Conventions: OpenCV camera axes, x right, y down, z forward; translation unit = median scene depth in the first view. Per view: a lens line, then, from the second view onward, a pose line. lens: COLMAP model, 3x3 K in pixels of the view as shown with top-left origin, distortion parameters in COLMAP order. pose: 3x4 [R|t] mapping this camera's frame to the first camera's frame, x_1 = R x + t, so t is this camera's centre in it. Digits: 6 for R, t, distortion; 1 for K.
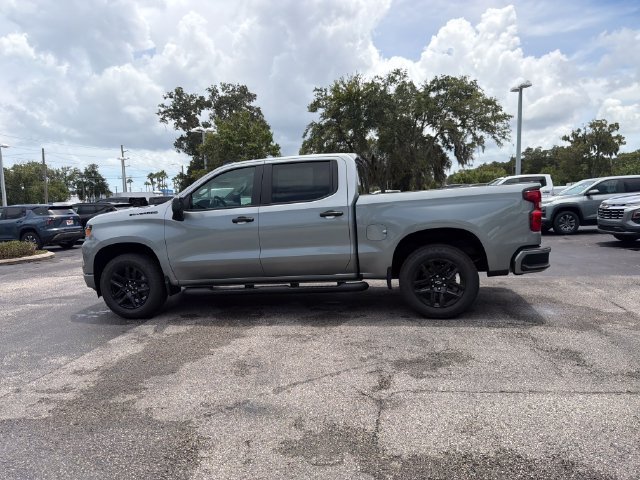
lens RADIAL K [[449.1, 0, 315.9], [0, 449.1, 239.3], [0, 0, 1]] dist [0.044789, -0.059881]
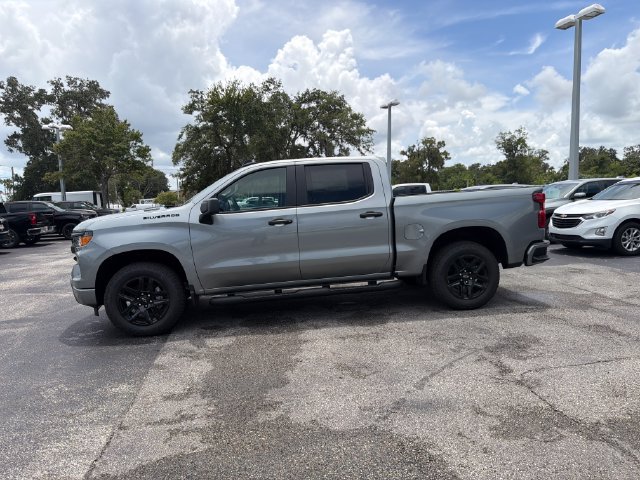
lens RADIAL K [[447.6, 0, 315.6], [0, 447.6, 239.3], [0, 0, 1]] dist [0.049823, -0.067462]
pose [[0.949563, -0.023187, 0.312717, -0.055565], [0.028087, 0.999543, -0.011172, 0.000985], [-0.312316, 0.019392, 0.949780, 0.009555]]
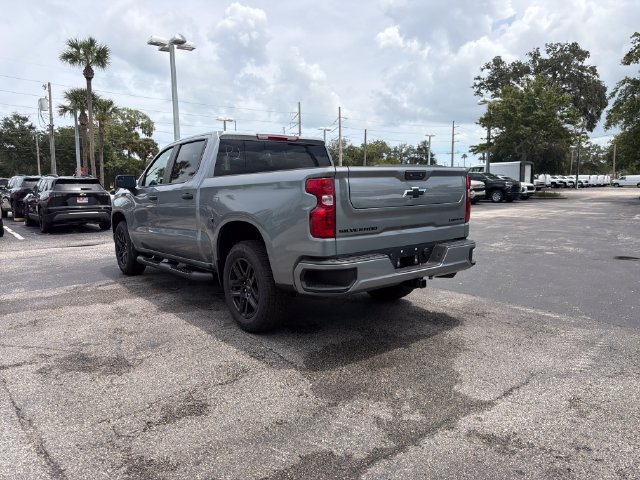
lens RADIAL K [[449.1, 0, 315.9], [0, 449.1, 239.3], [0, 0, 1]] dist [0.044789, -0.059881]
pose [[0.757960, 0.112097, -0.642597, 0.117637], [-0.077467, 0.993621, 0.081957, -0.008999], [0.647685, -0.012340, 0.761809, 0.061130]]
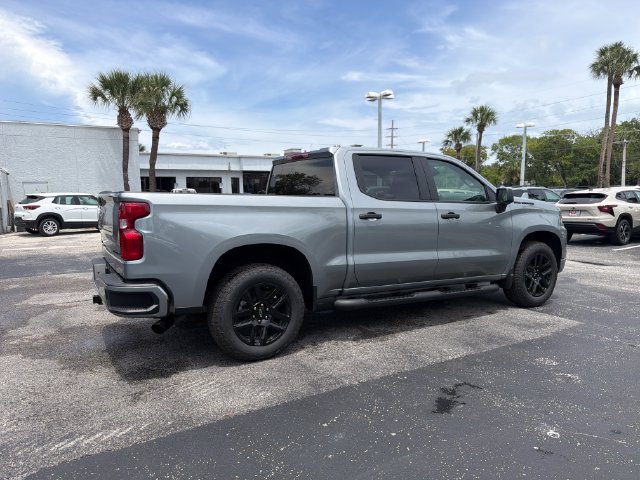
lens RADIAL K [[449.1, 0, 315.9], [0, 449.1, 239.3], [0, 0, 1]] dist [0.044789, -0.059881]
pose [[-0.748070, 0.114542, -0.653660, 0.103091], [-0.016479, 0.981482, 0.190845, -0.029402], [0.663415, 0.153537, -0.732330, 0.265979]]
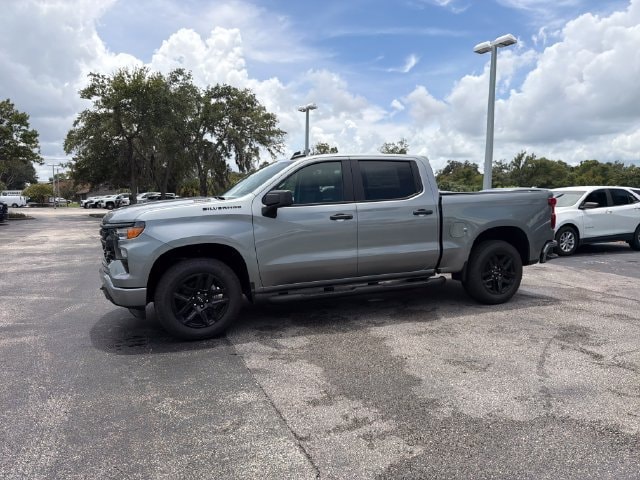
lens RADIAL K [[447.6, 0, 315.6], [0, 447.6, 239.3], [0, 0, 1]] dist [0.049823, -0.067462]
pose [[0.845480, -0.009320, 0.533926, -0.100176], [0.016374, 0.999830, -0.008475, 0.001436], [-0.533756, 0.015908, 0.845489, 0.034513]]
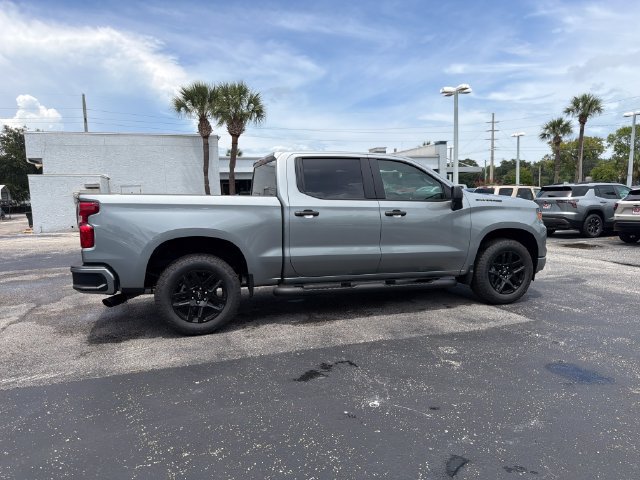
lens RADIAL K [[448.7, 0, 316.8], [0, 448.7, 244.2], [0, 0, 1]] dist [0.057656, -0.080350]
pose [[-0.869146, 0.112444, -0.481603, 0.076157], [0.014767, 0.979276, 0.201990, -0.030702], [0.494335, 0.168447, -0.852795, 0.303050]]
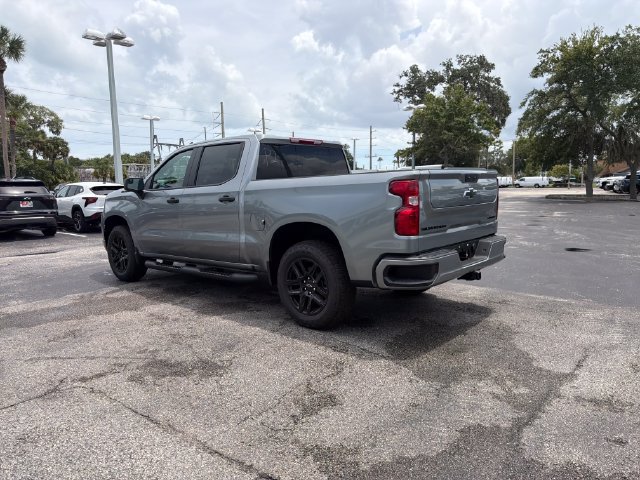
lens RADIAL K [[447.6, 0, 315.6], [0, 447.6, 239.3], [0, 0, 1]] dist [0.049823, -0.067462]
pose [[0.859209, 0.090378, -0.503579, 0.093341], [-0.065676, 0.995614, 0.066628, -0.006478], [0.507392, -0.024174, 0.861376, 0.037375]]
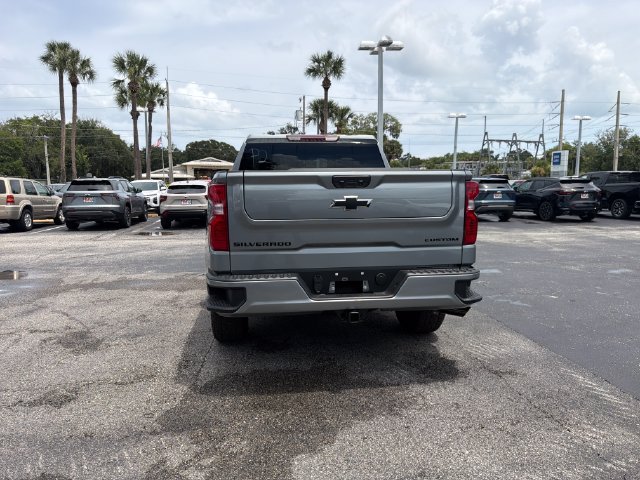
lens RADIAL K [[448.7, 0, 316.8], [0, 448.7, 244.2], [0, 0, 1]] dist [0.057656, -0.080350]
pose [[0.319511, 0.163123, -0.933436, 0.142039], [-0.093641, 0.985685, 0.140201, -0.016038], [0.942944, 0.042613, 0.330212, 0.118850]]
